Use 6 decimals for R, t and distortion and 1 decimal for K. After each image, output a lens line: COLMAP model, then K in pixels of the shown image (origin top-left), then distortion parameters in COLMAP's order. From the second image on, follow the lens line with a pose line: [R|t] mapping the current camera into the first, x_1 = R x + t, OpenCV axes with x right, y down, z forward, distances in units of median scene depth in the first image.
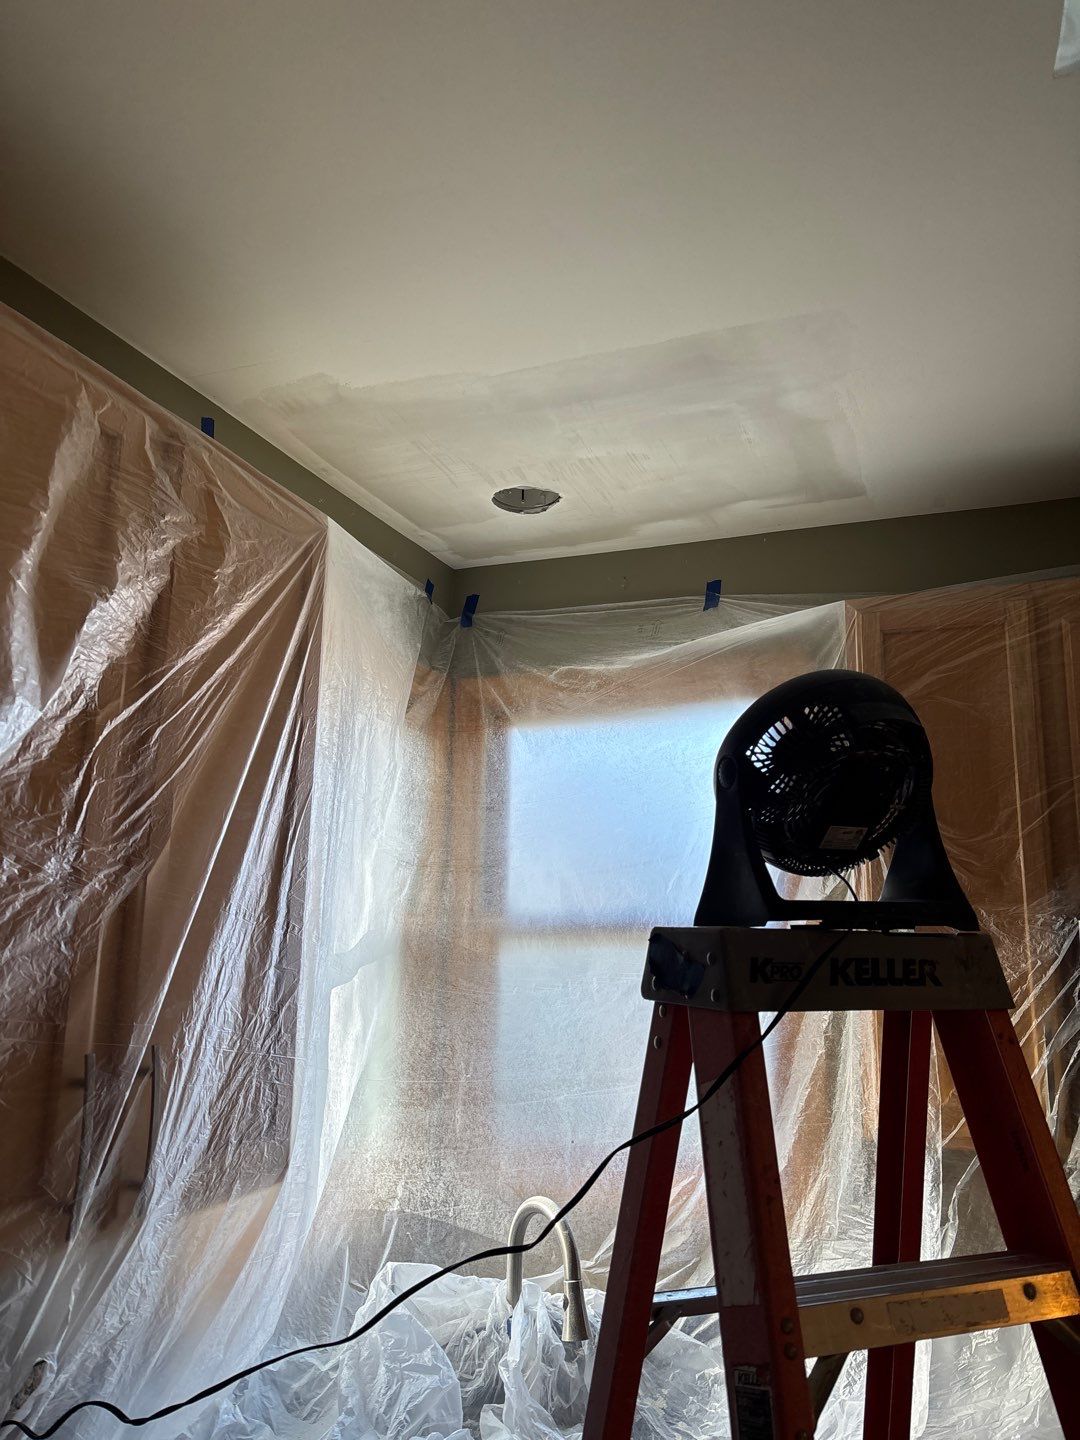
lens RADIAL K [[1082.6, 0, 540.0], [0, 1082.6, 720.0], [0, 0, 1]] dist [0.046944, -0.032832]
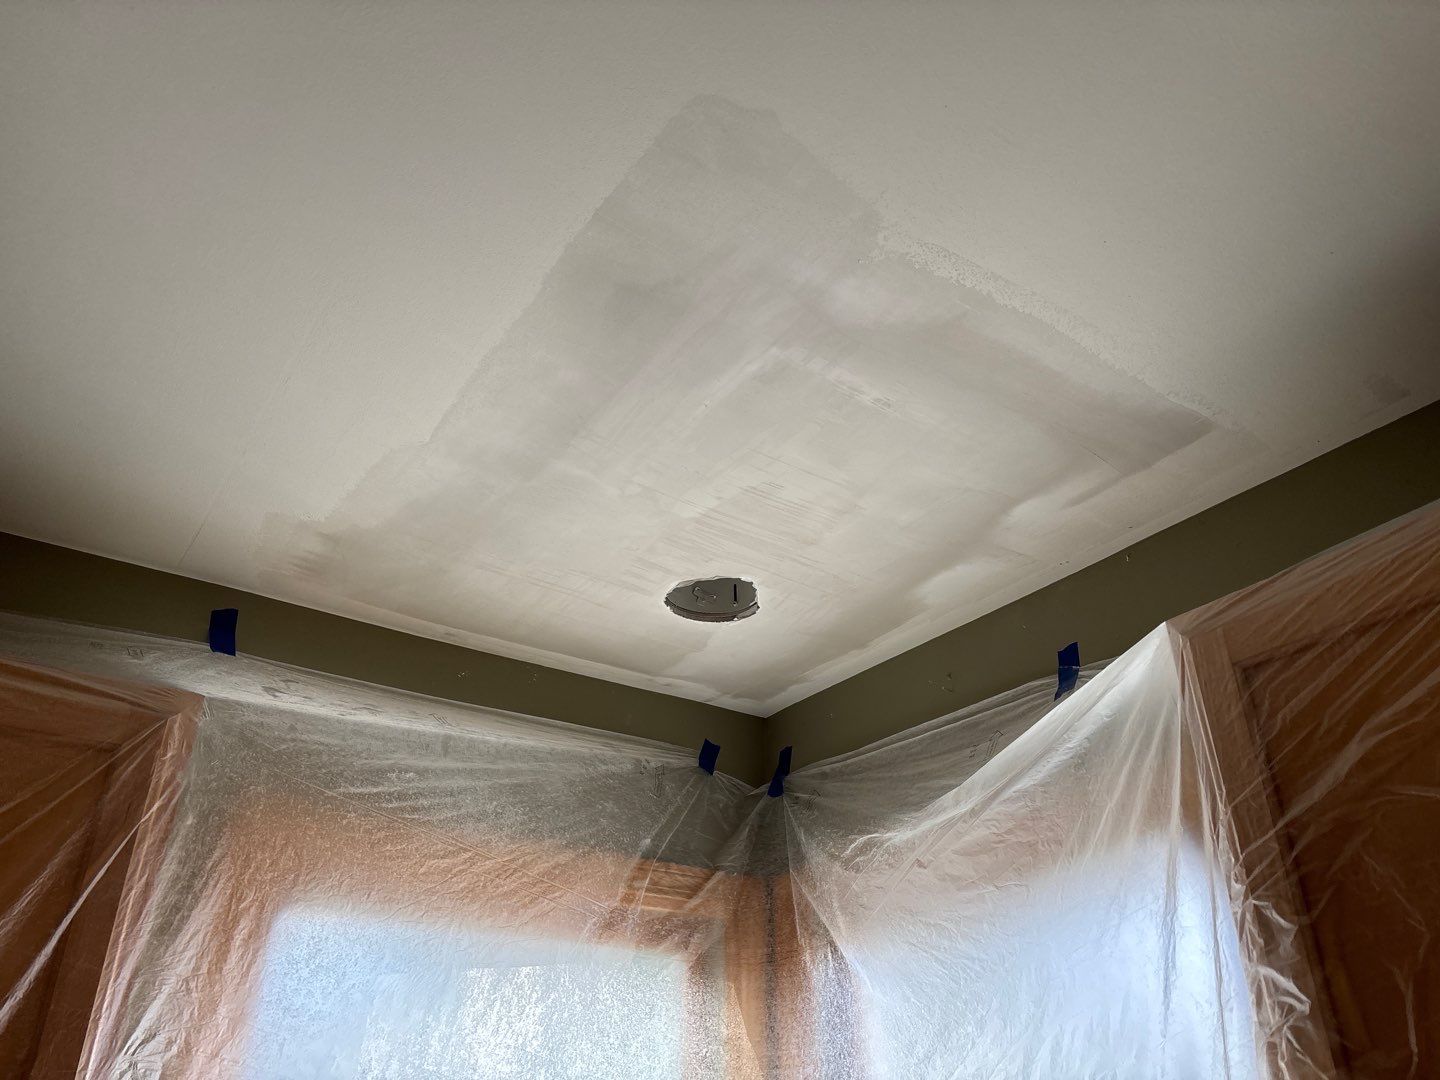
lens RADIAL K [[1082.6, 0, 720.0], [0, 1082.6, 540.0], [0, 0, 1]] dist [0.046944, -0.032832]
pose [[0.840466, -0.290278, -0.457554, 0.304179], [0.127601, 0.926685, -0.353514, 0.004873], [0.526626, 0.238732, 0.815887, 0.415775]]
